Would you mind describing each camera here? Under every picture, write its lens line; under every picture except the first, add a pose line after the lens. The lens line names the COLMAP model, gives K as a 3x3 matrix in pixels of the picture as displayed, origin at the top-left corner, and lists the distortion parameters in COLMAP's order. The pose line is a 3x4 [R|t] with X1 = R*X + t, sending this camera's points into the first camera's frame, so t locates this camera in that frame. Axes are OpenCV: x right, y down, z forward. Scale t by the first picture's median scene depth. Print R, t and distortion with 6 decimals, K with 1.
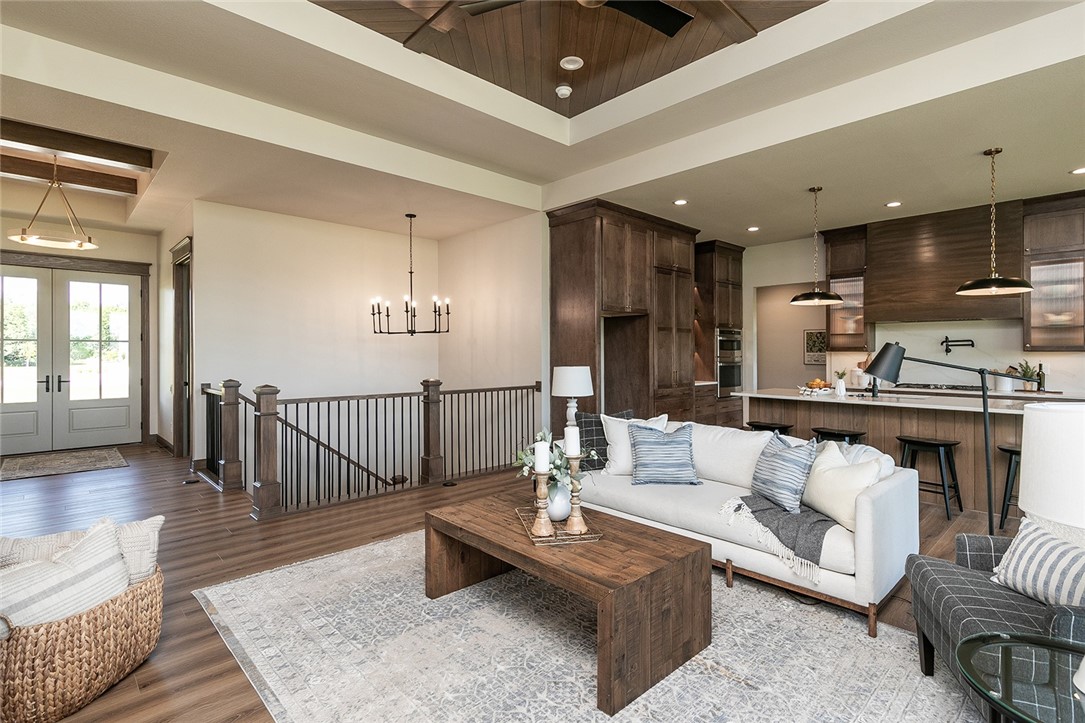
lens RADIAL K [[492.3, 0, 543.3], [0, 492.3, 345.2], [0, 0, 1]] dist [-0.000474, -0.000038]
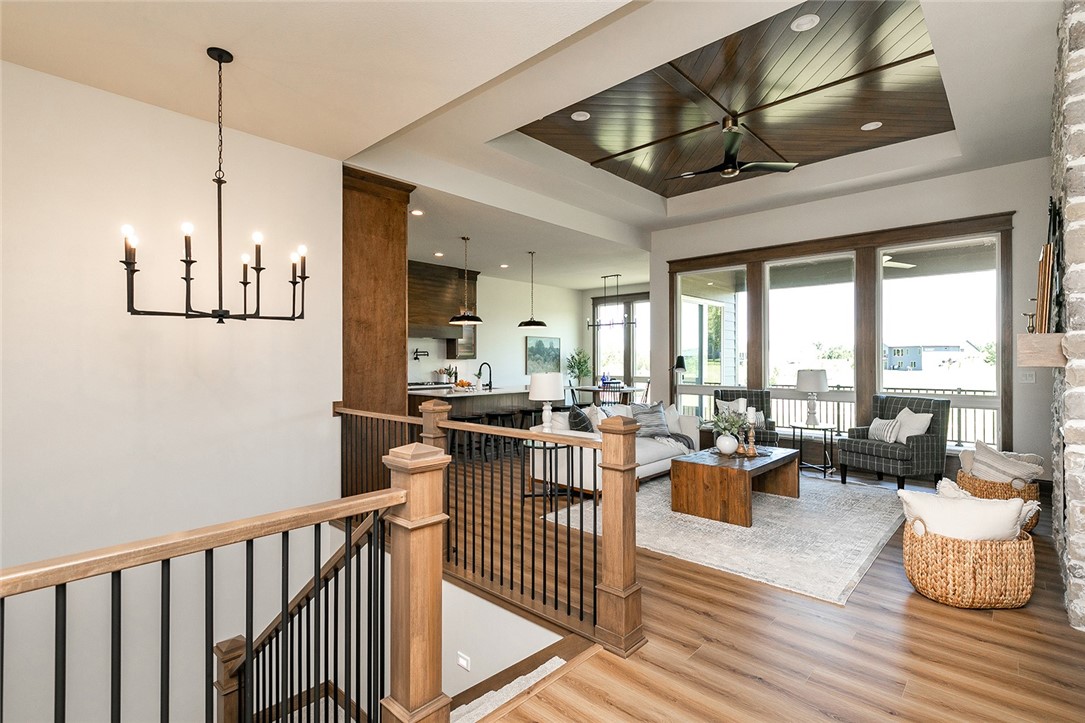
lens RADIAL K [[517.6, 0, 542.5], [0, 517.6, 361.5], [0, 0, 1]] dist [0.000144, 0.000017]
pose [[-0.044902, -0.006357, 0.998971, -0.820774], [-0.006339, 0.999961, 0.006078, 0.009371], [-0.998971, -0.006060, -0.044940, 0.789249]]
